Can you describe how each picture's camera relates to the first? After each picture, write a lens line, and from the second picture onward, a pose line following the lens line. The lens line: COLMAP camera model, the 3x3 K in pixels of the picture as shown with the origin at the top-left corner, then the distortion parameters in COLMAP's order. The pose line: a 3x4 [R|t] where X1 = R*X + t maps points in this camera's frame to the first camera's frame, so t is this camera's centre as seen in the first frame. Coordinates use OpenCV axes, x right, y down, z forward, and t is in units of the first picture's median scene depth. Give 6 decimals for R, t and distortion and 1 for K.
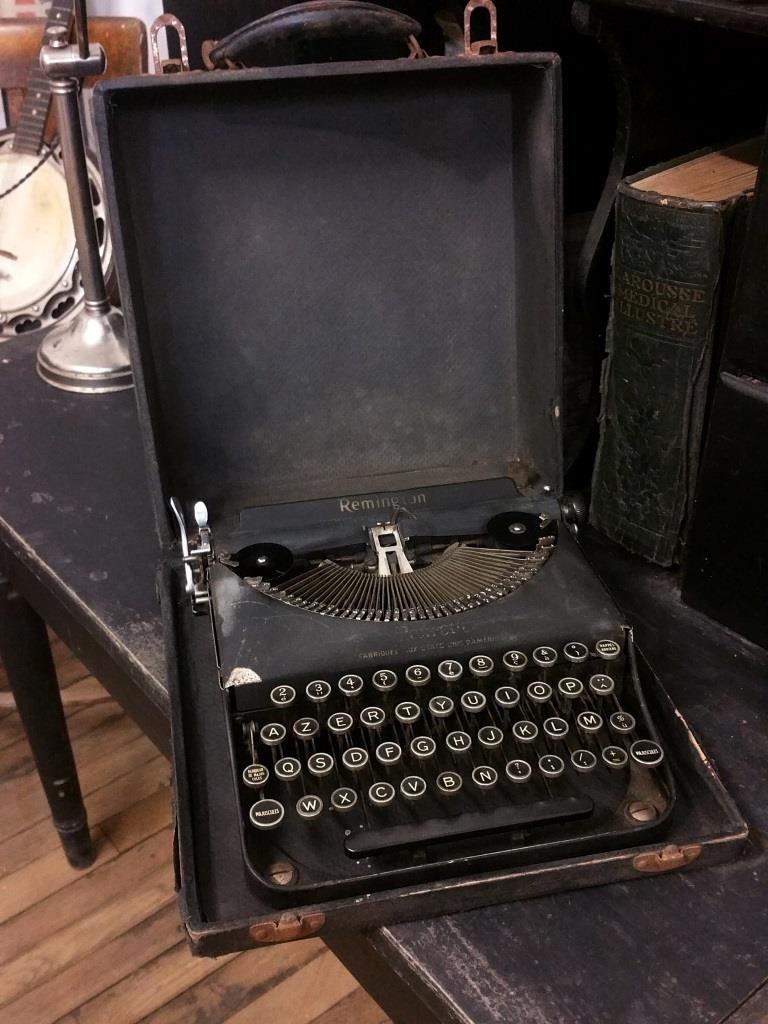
lens RADIAL K [[1156.9, 0, 384.0], [0, 1156.9, 512.0], [0, 0, 1]] dist [0.180725, -0.523366]
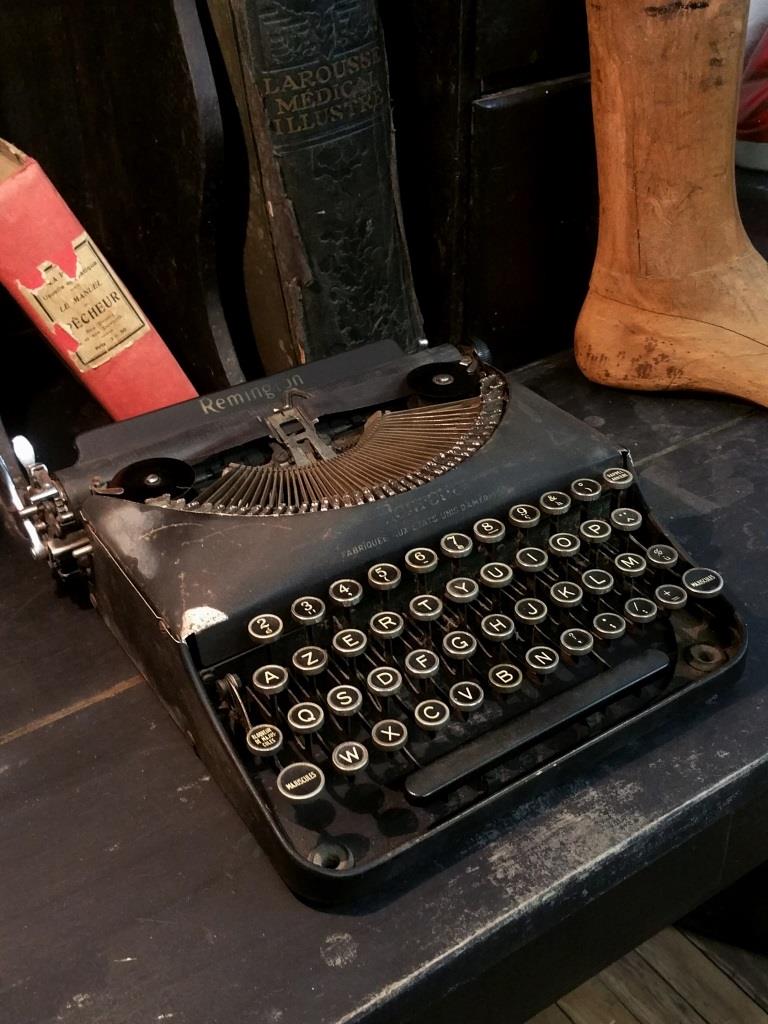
lens RADIAL K [[1156.9, 0, 384.0], [0, 1156.9, 512.0], [0, 0, 1]] dist [0.180725, -0.523366]
pose [[0.929026, -0.226133, 0.292872, -0.210627], [0.223921, 0.973722, 0.041525, 0.071818], [-0.294566, 0.027002, 0.955250, 0.272072]]
